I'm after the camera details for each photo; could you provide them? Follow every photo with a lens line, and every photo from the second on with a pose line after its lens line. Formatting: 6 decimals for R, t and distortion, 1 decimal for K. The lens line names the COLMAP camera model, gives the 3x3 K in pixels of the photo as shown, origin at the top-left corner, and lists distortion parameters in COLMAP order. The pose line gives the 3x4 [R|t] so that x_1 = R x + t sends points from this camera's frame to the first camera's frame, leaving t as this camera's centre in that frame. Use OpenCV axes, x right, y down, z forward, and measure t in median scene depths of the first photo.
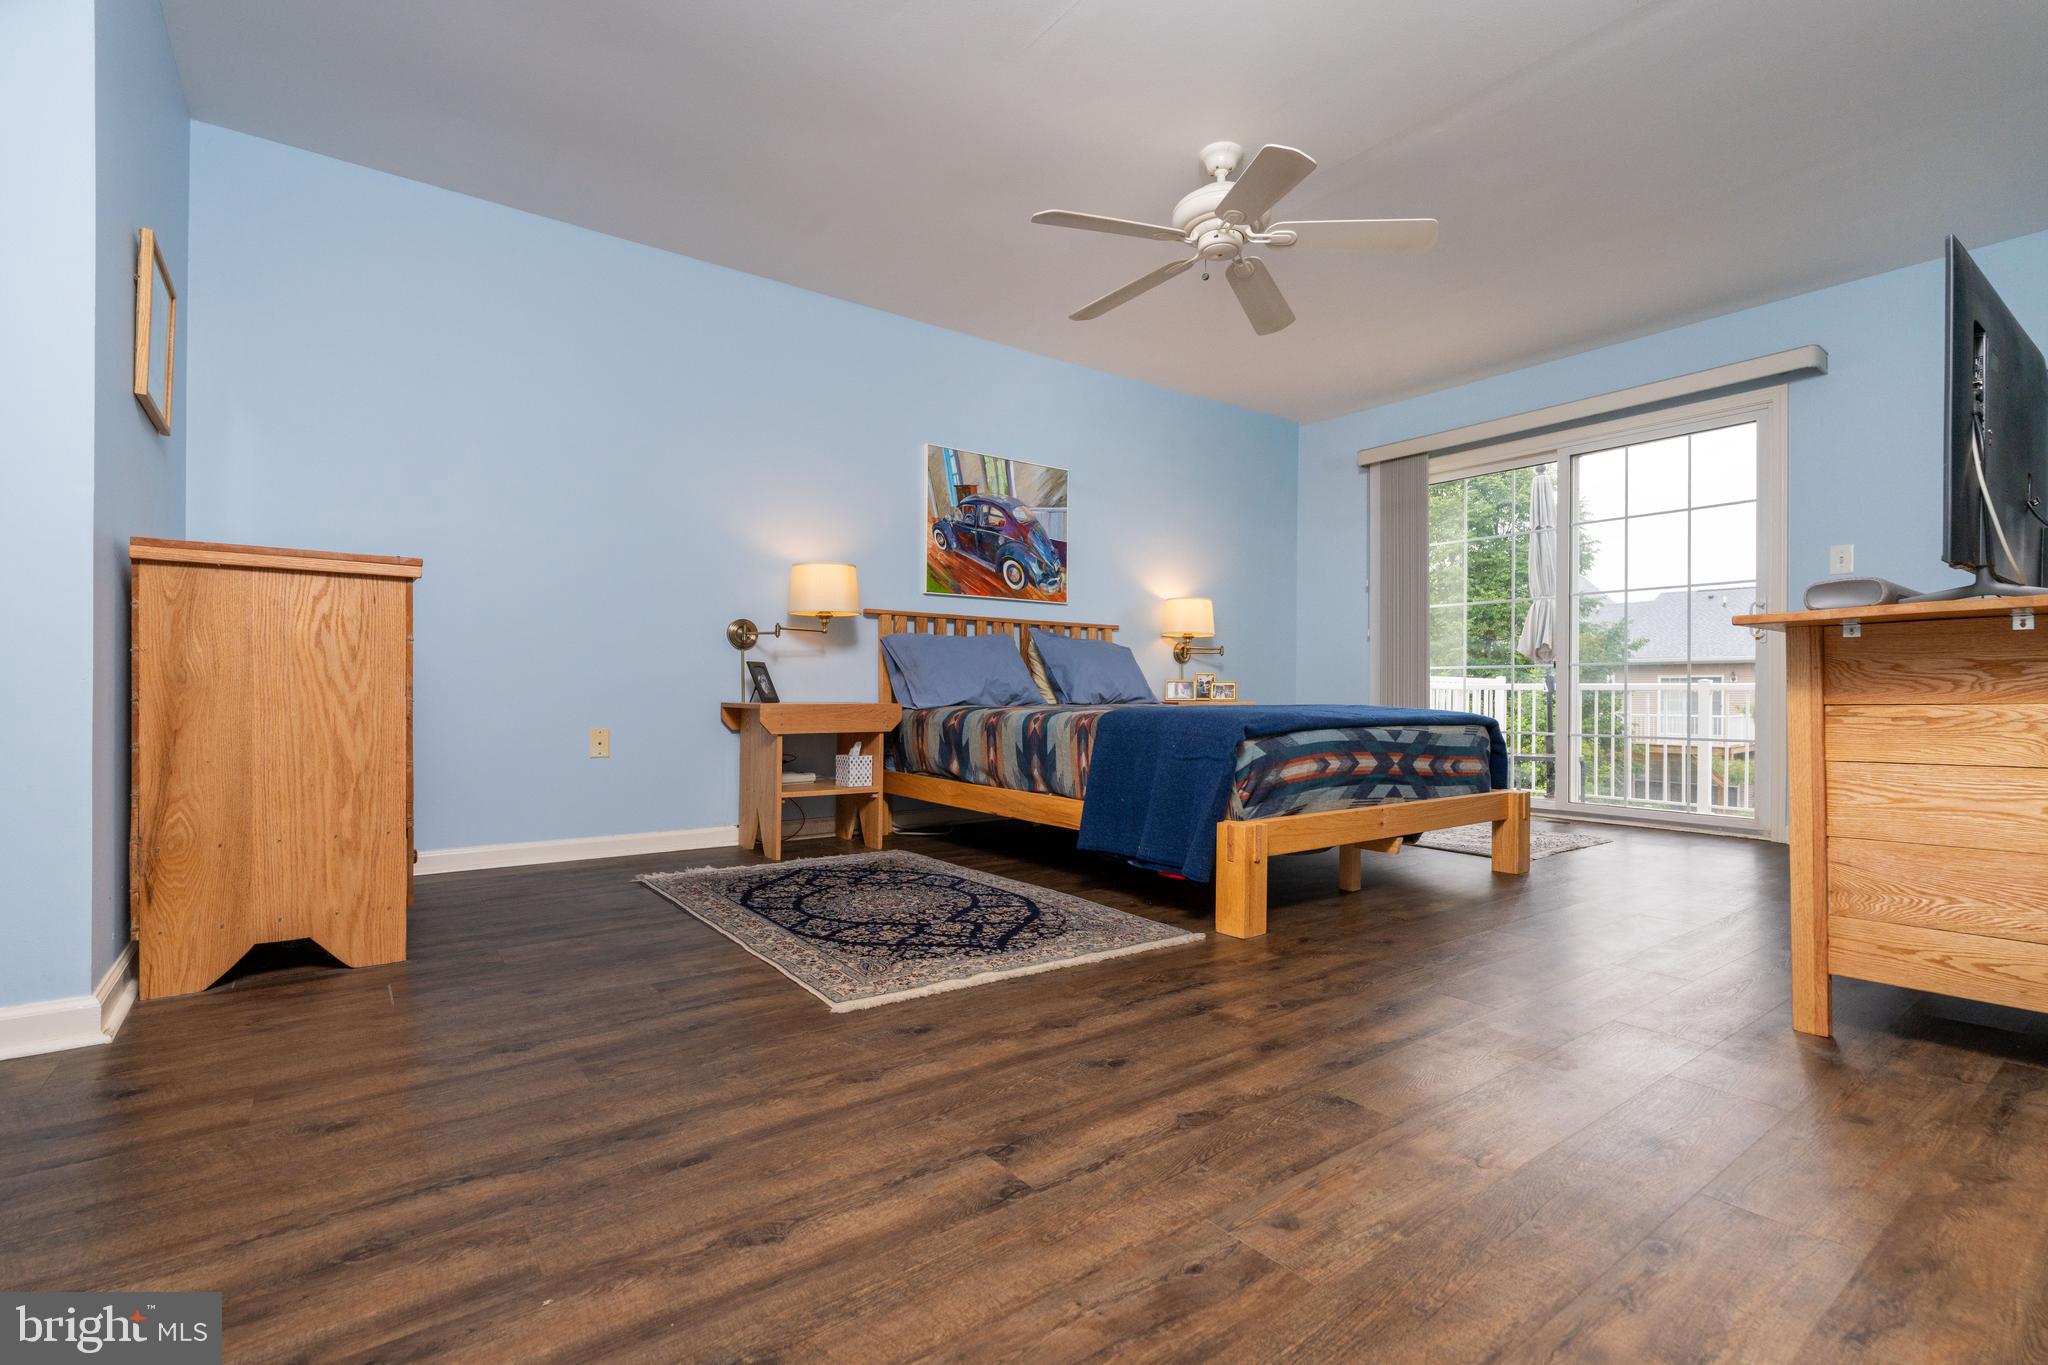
lens RADIAL K [[937.2, 0, 1007.1], [0, 937.2, 681.9], [0, 0, 1]] dist [-0.002067, 0.000025]
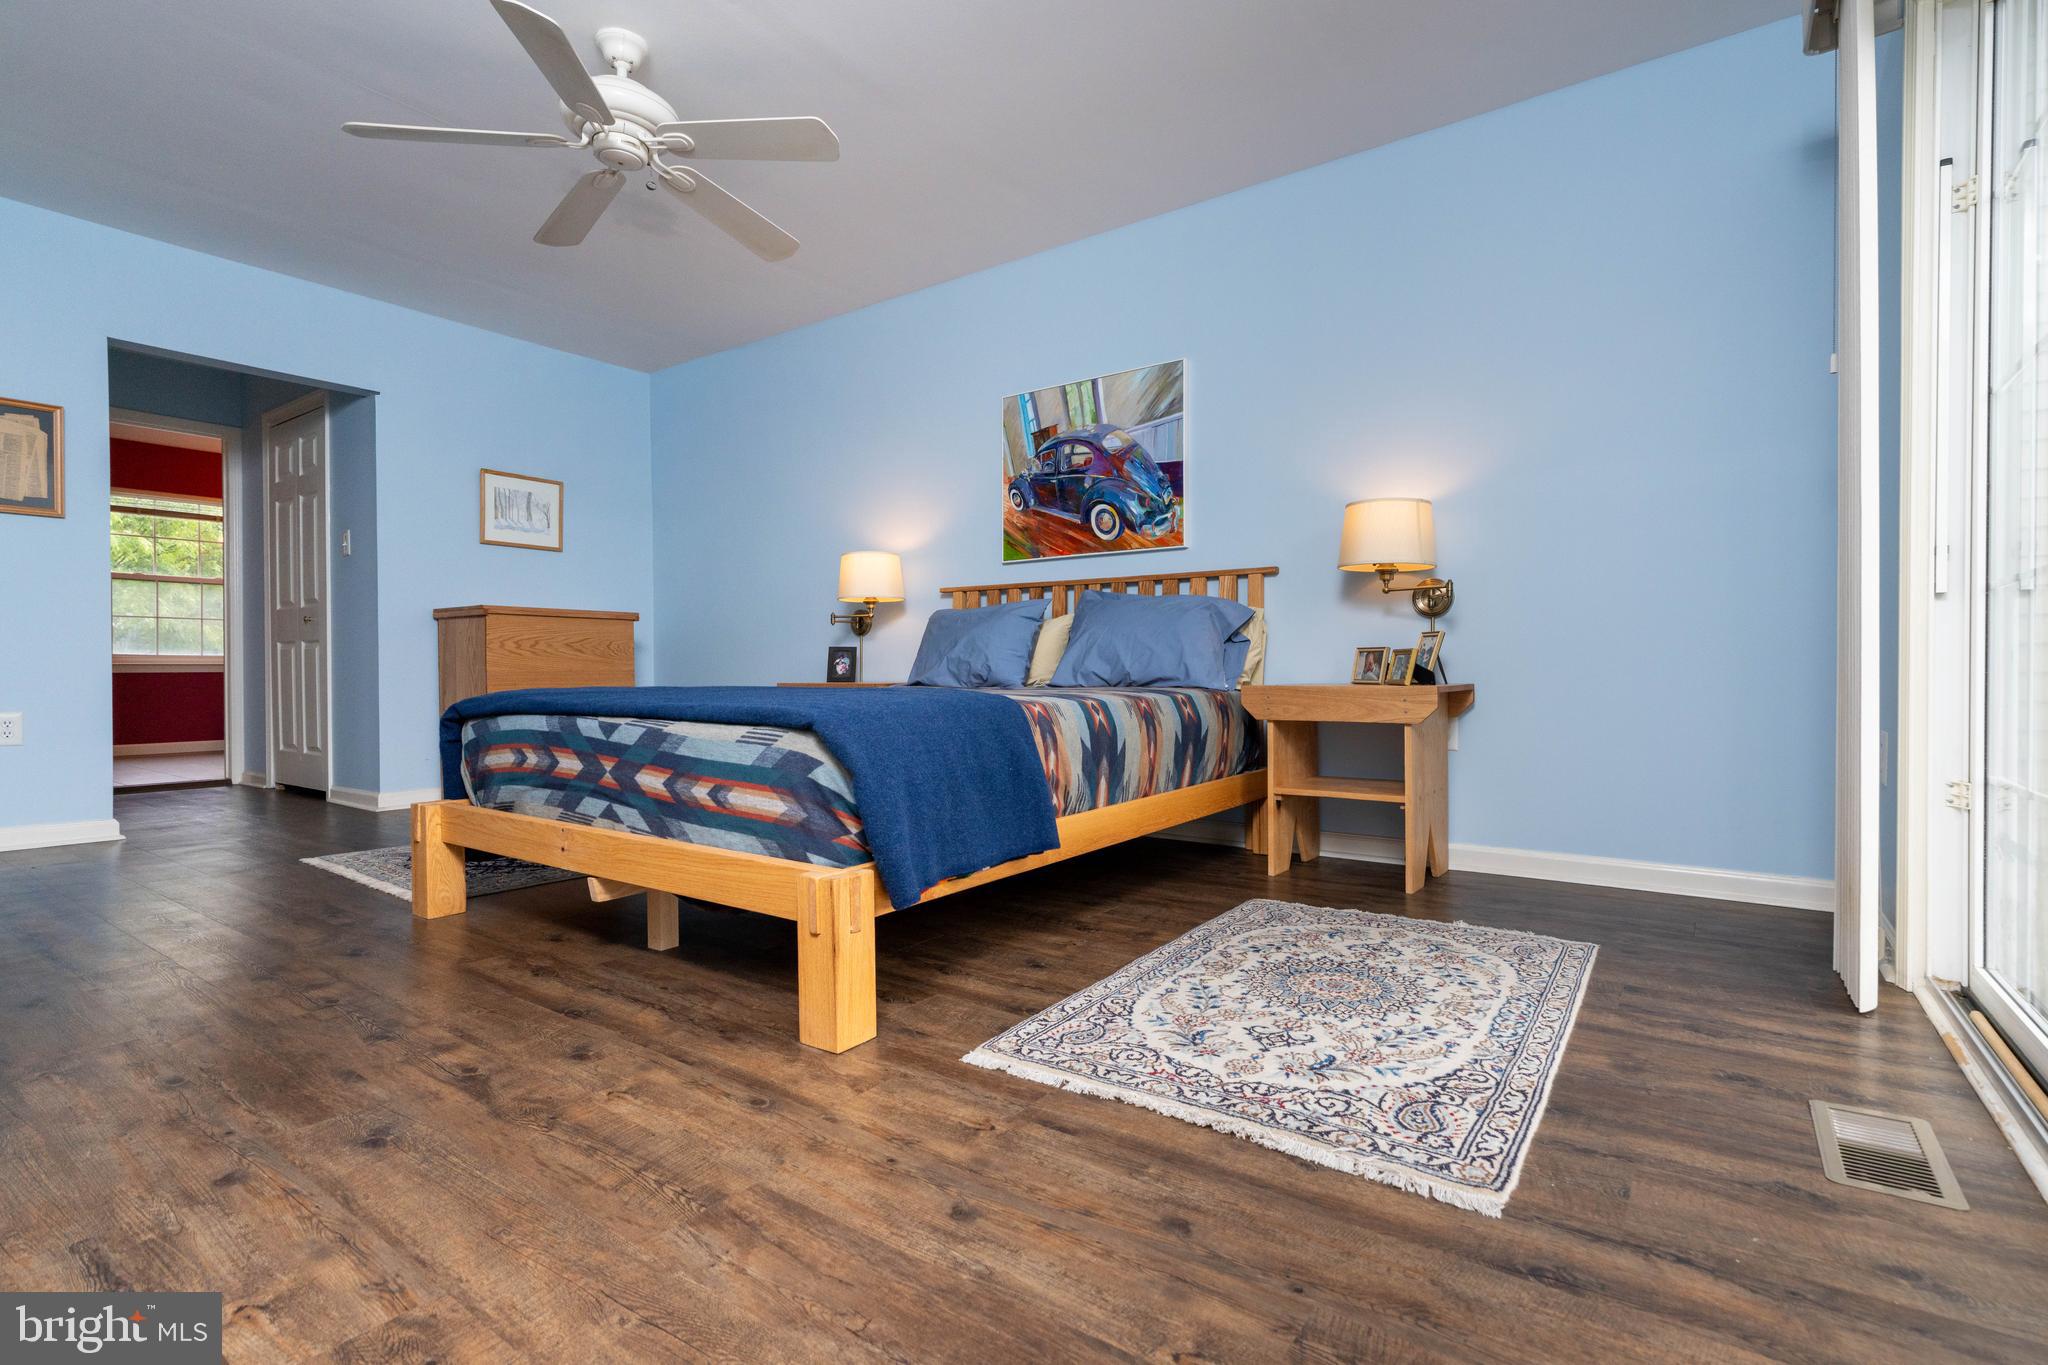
lens RADIAL K [[937.2, 0, 1012.7], [0, 937.2, 686.6], [0, 0, 1]] dist [-0.002067, 0.000025]
pose [[0.314527, 0.009312, -0.949203, 0.765255], [0.013574, 0.999806, 0.014306, 0.012624], [0.949152, -0.017384, 0.314339, 0.704995]]
